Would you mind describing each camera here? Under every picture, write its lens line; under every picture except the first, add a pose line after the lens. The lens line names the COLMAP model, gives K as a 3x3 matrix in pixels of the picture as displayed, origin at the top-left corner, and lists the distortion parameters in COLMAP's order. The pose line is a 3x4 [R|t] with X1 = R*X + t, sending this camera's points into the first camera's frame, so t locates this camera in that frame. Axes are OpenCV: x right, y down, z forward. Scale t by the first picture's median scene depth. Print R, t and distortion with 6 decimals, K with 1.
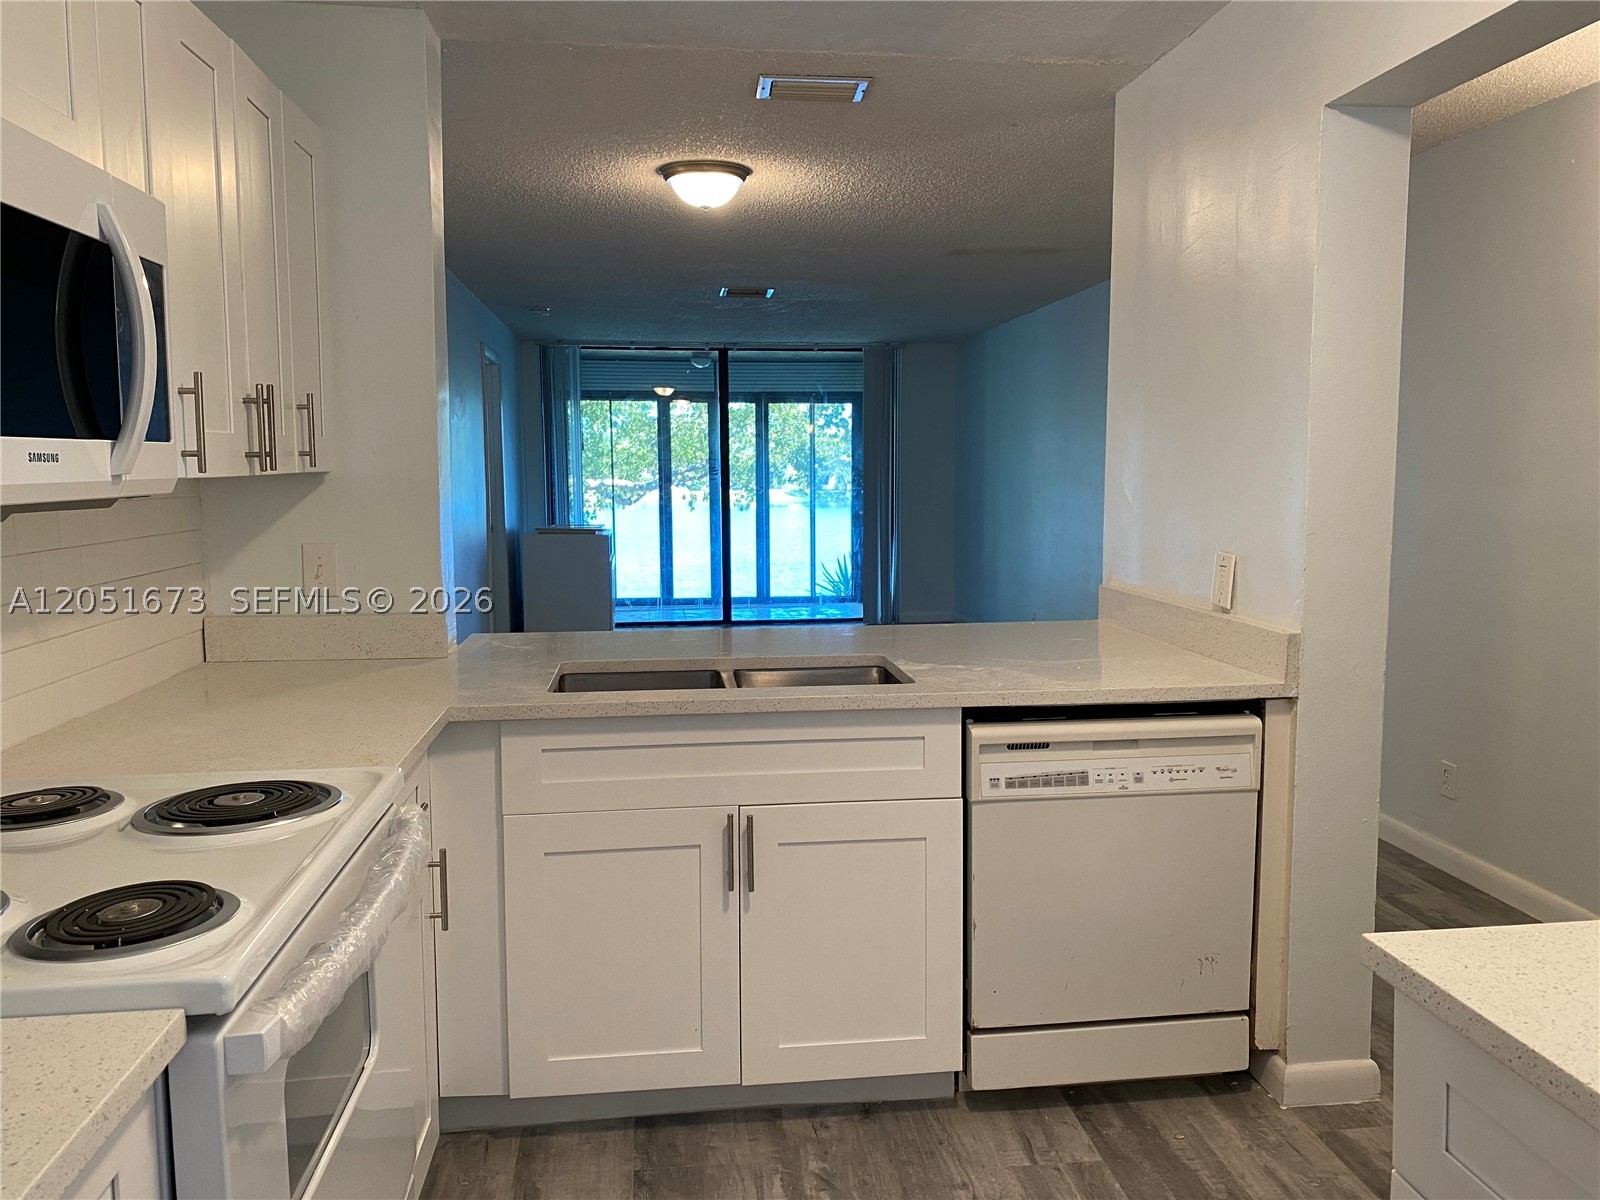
lens RADIAL K [[1211.0, 0, 800.0], [0, 1211.0, 600.0], [0, 0, 1]] dist [0.069472, -0.077047]
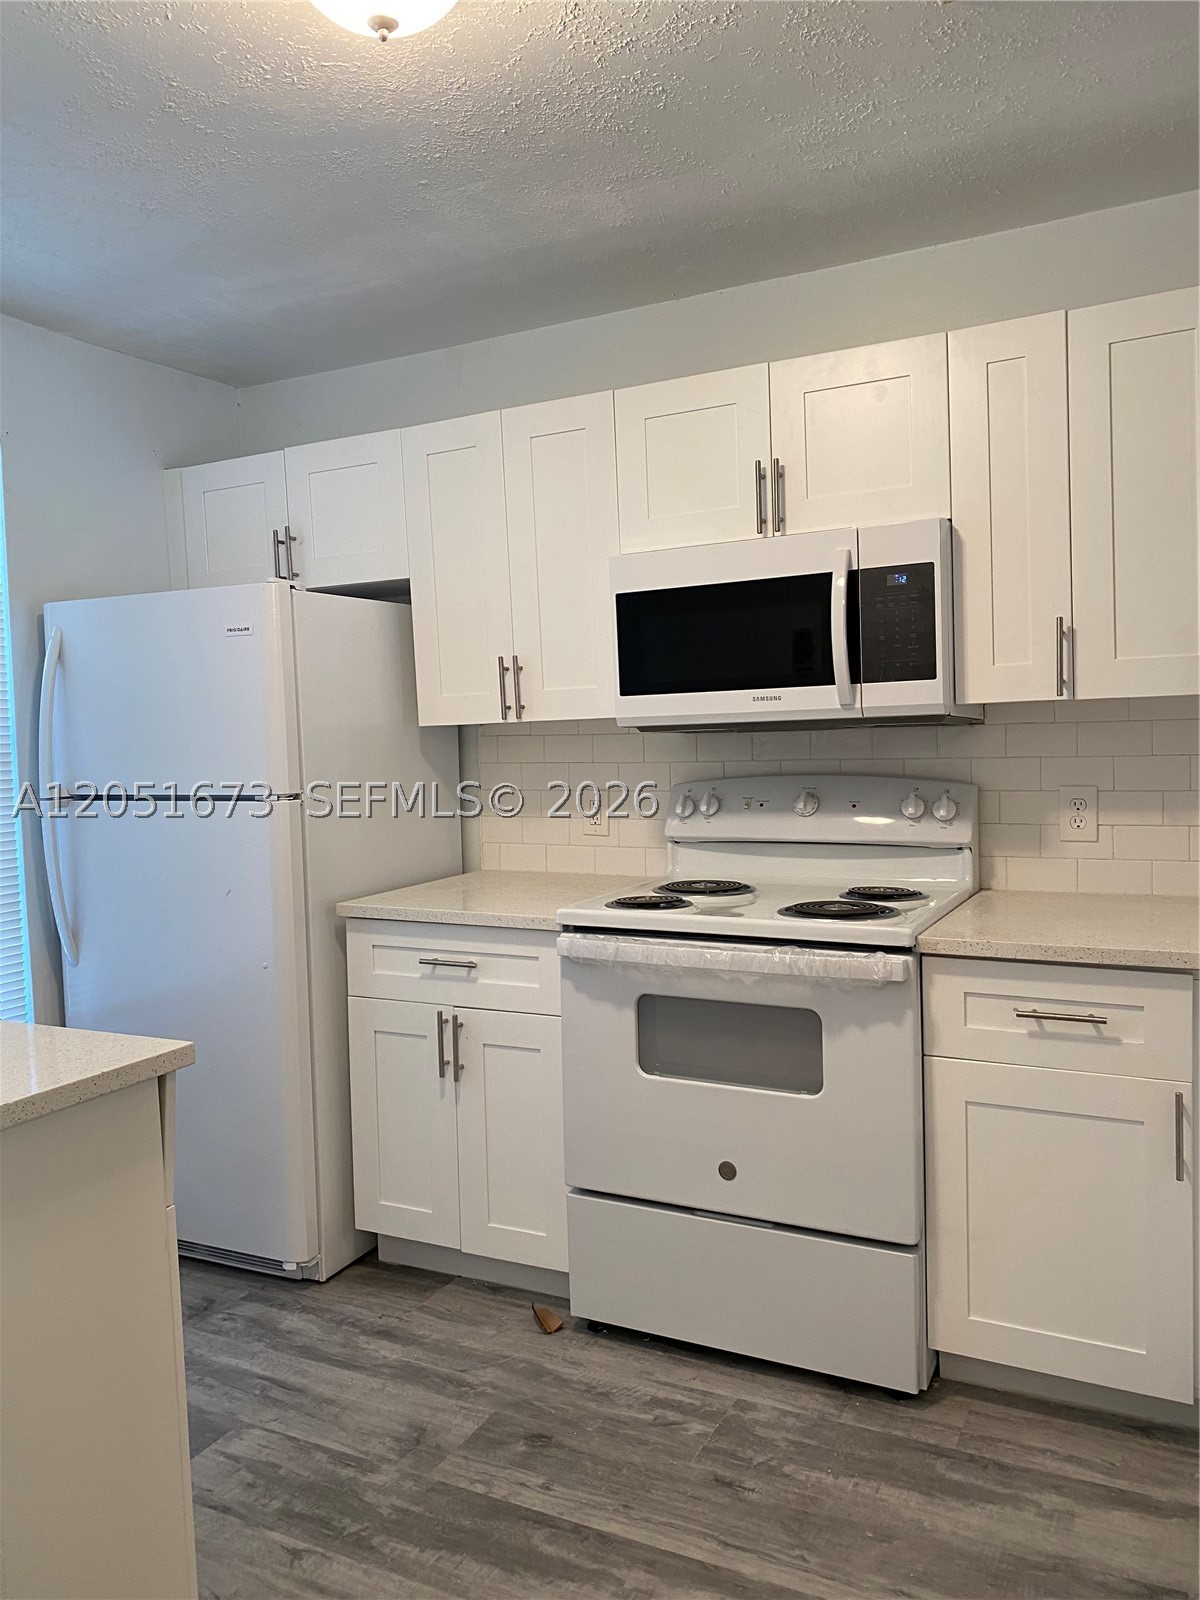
lens RADIAL K [[1211.0, 0, 600.0], [0, 1211.0, 800.0], [0, 0, 1]] dist [0.069472, -0.077047]
pose [[-0.566268, 0.076059, -0.820704, 0.667073], [-0.053094, 0.990299, 0.128409, -0.107436], [0.822509, 0.116288, -0.556737, 1.064982]]
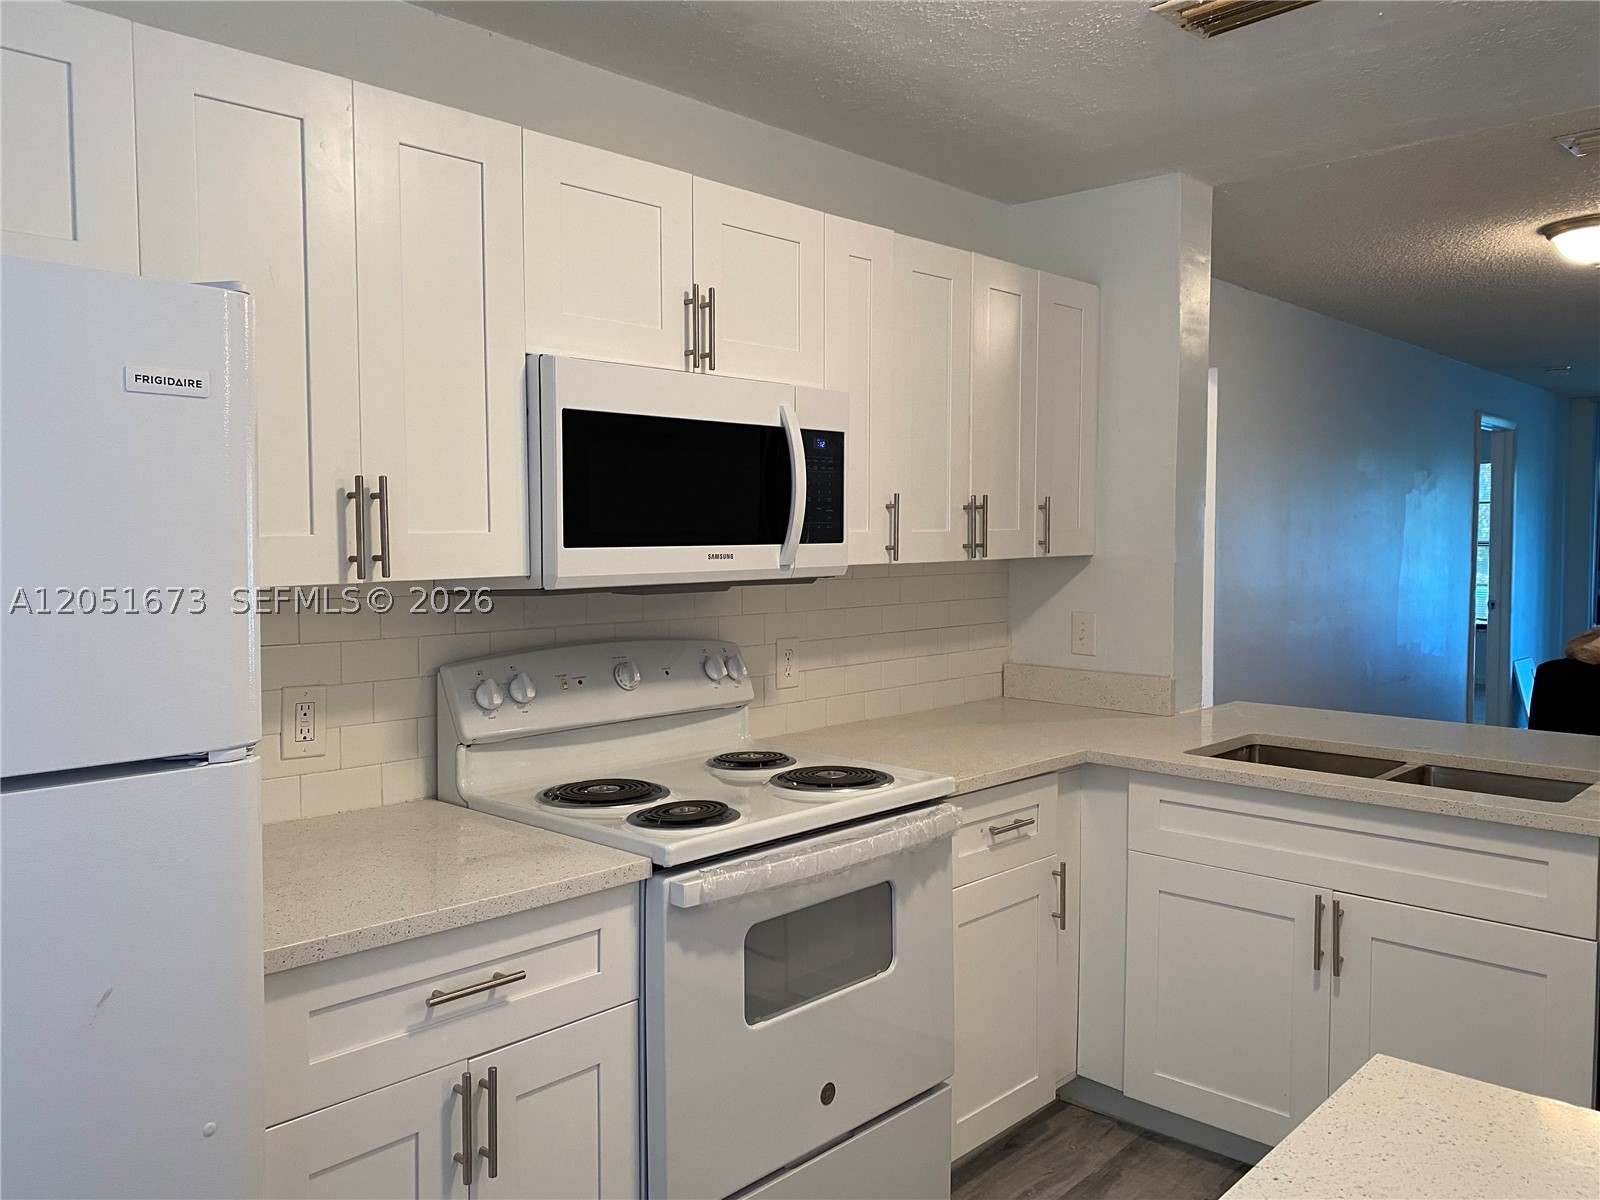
lens RADIAL K [[1199.9, 0, 794.5], [0, 1199.9, 589.4], [0, 0, 1]] dist [0.105940, -0.213189]
pose [[0.630644, 0.038653, -0.775109, 0.449639], [-0.083616, 0.996329, -0.018347, -0.025273], [0.771555, 0.076382, 0.631561, -0.007860]]
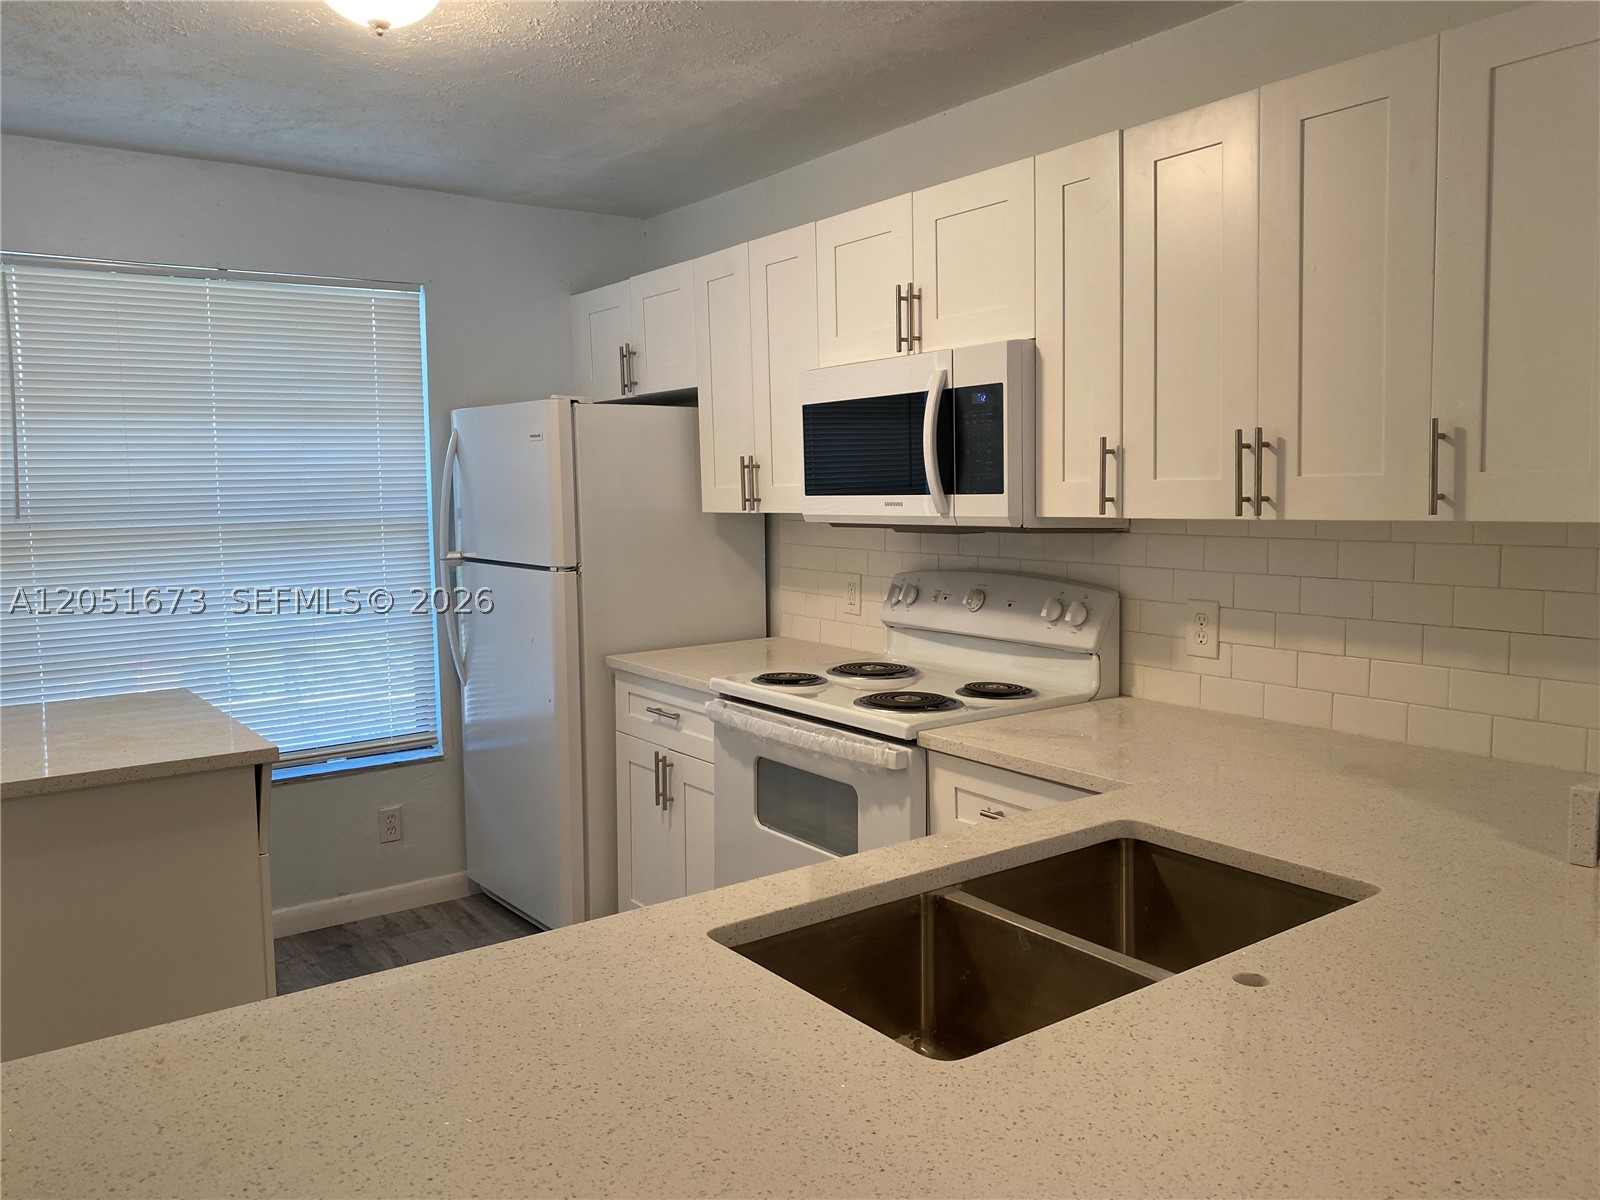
lens RADIAL K [[1211.0, 0, 800.0], [0, 1211.0, 600.0], [0, 0, 1]] dist [0.069472, -0.077047]
pose [[-0.871546, 0.066612, -0.485767, 0.340210], [-0.033719, 0.980240, 0.194915, -0.205199], [0.489152, 0.186257, -0.852079, 1.574549]]
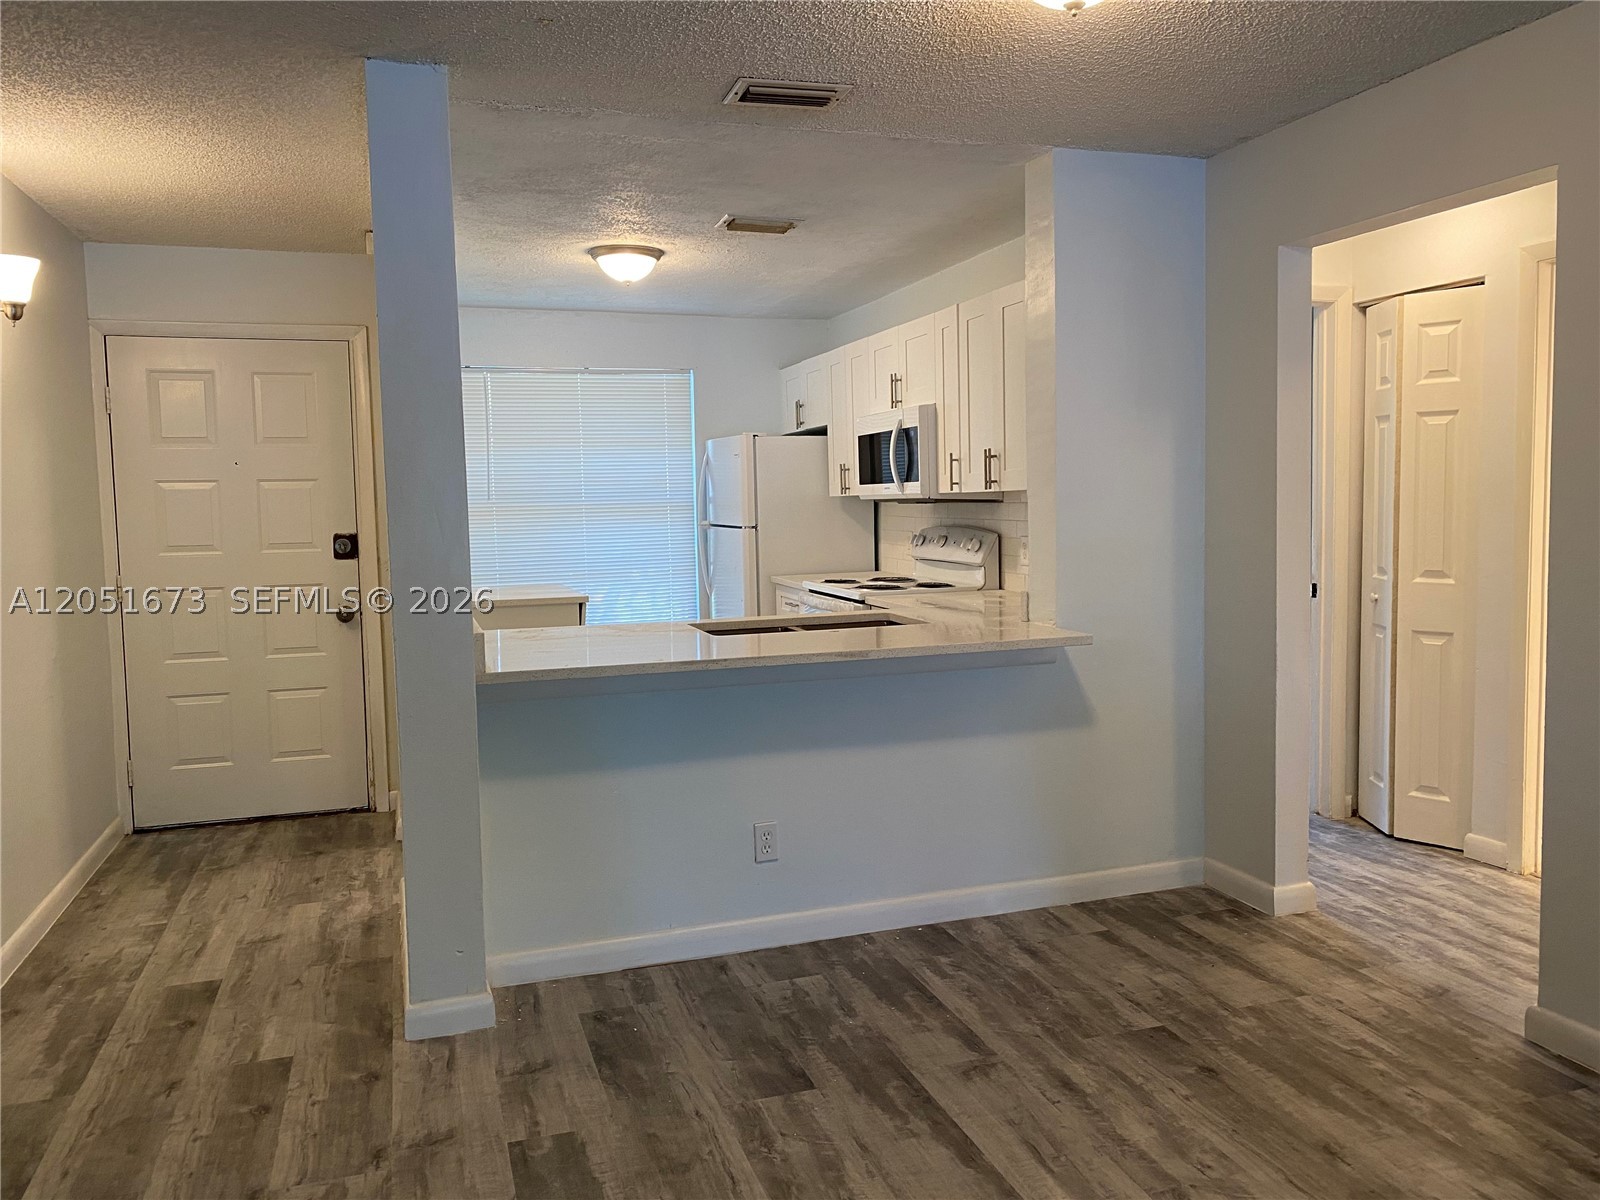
lens RADIAL K [[1211.0, 0, 800.0], [0, 1211.0, 600.0], [0, 0, 1]] dist [0.069472, -0.077047]
pose [[-0.981792, 0.046386, -0.184209, 0.263263], [0.009824, 0.980829, 0.194625, -0.310171], [0.189705, 0.189271, -0.963425, 2.822375]]
